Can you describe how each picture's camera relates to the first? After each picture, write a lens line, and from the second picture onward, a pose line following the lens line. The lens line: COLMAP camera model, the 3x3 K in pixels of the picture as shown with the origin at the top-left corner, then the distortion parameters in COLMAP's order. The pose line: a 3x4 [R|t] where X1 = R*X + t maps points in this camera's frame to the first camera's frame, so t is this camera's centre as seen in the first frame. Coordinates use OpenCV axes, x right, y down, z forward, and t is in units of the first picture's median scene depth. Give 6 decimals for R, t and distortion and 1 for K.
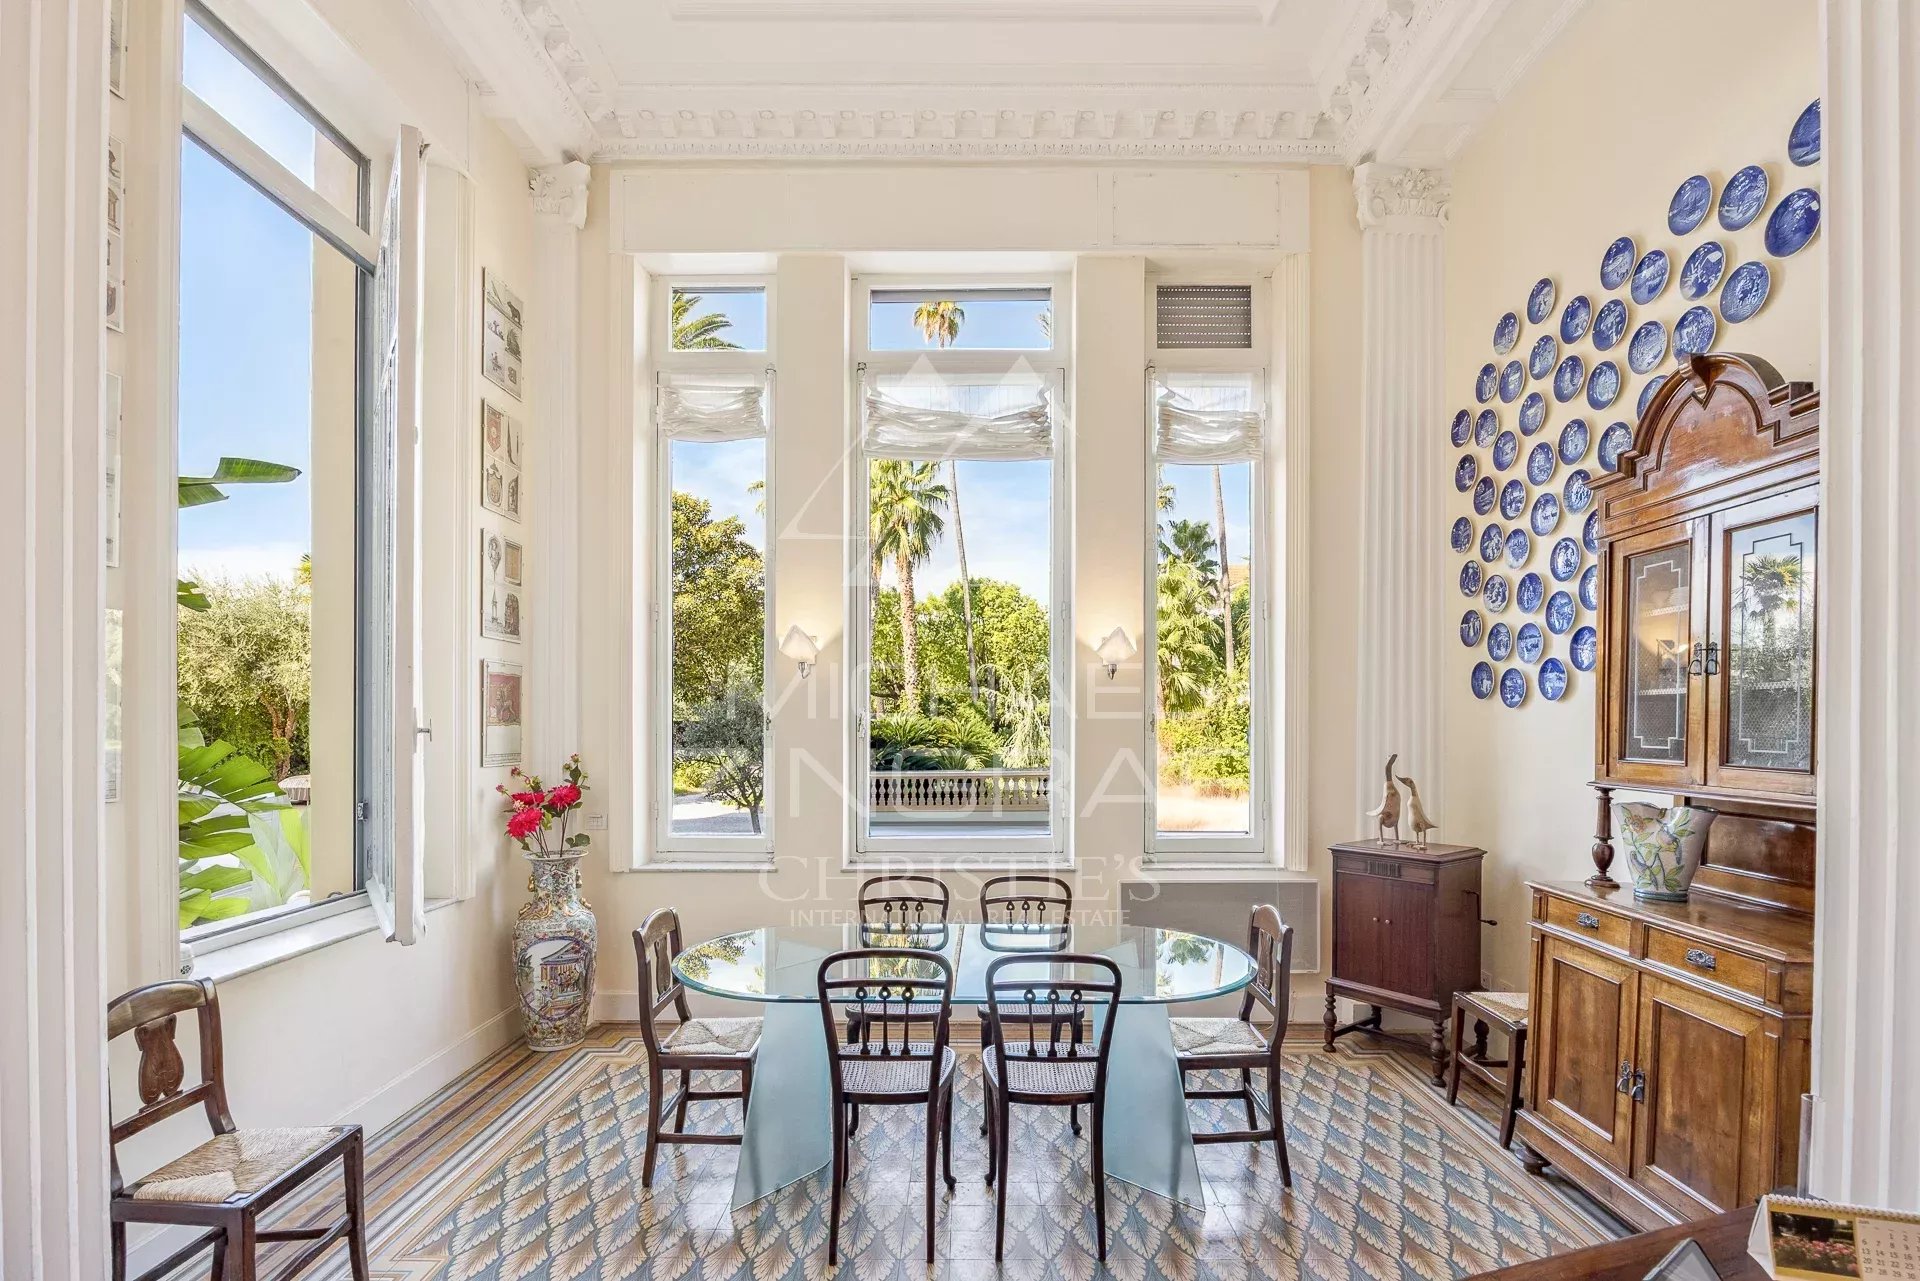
lens RADIAL K [[896.9, 0, 996.0], [0, 896.9, 738.5], [0, 0, 1]] dist [-0.019004, 0.000095]
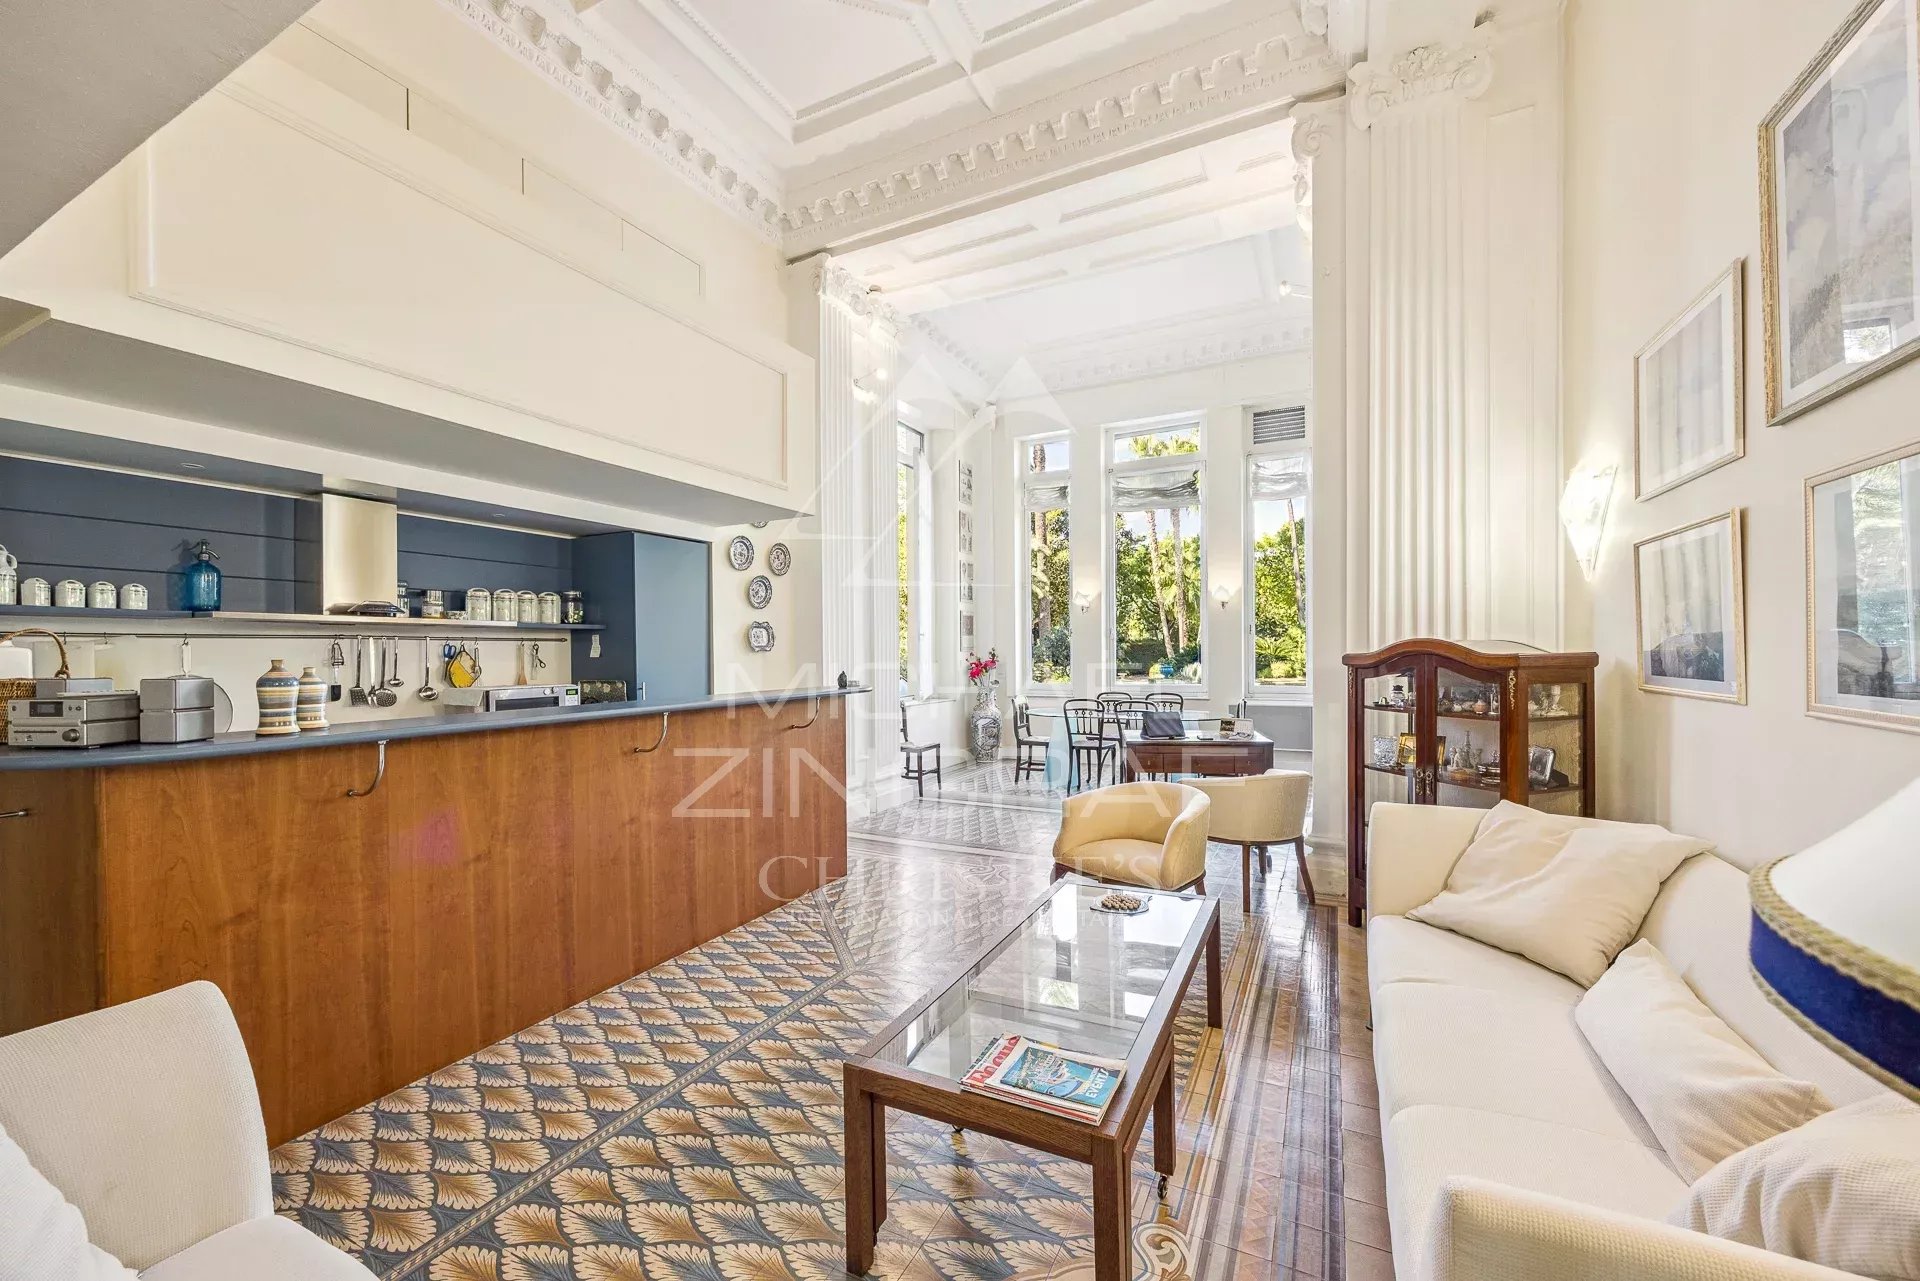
lens RADIAL K [[742.8, 0, 948.7], [0, 742.8, 654.7], [0, 0, 1]] dist [-0.000723, 0.000284]
pose [[0.879601, -0.007523, -0.475652, 0.384761], [0.004388, 0.999961, -0.007702, 0.051883], [0.475691, 0.004688, 0.879600, -0.838402]]
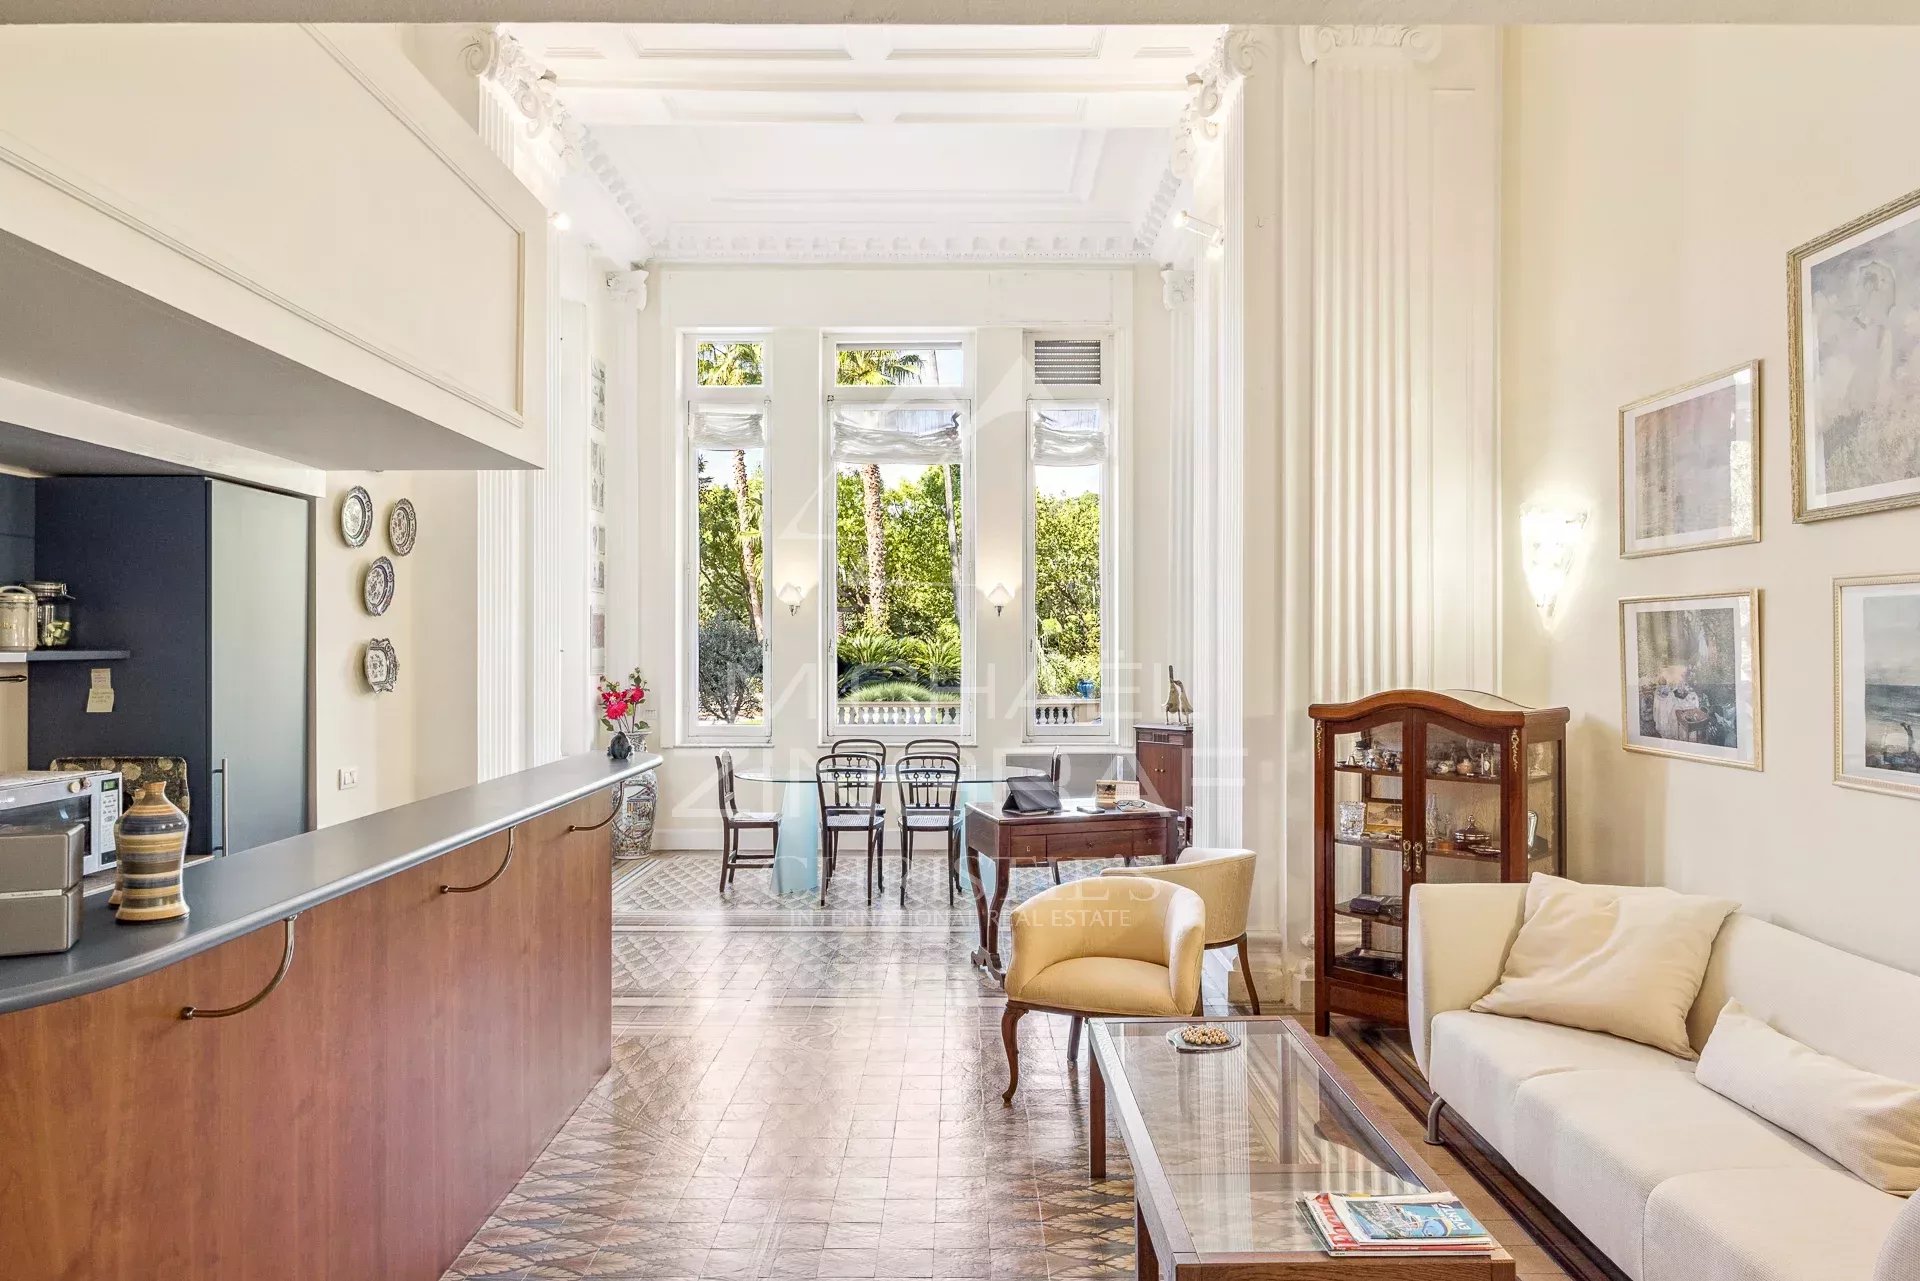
lens RADIAL K [[1232.7, 0, 957.9], [0, 1232.7, 642.3], [0, 0, 1]] dist [-0.001546, -0.002898]
pose [[0.999497, -0.001889, -0.031667, 0.122329], [0.001294, 0.999822, -0.018799, 0.014944], [0.031697, 0.018749, 0.999322, -1.018487]]
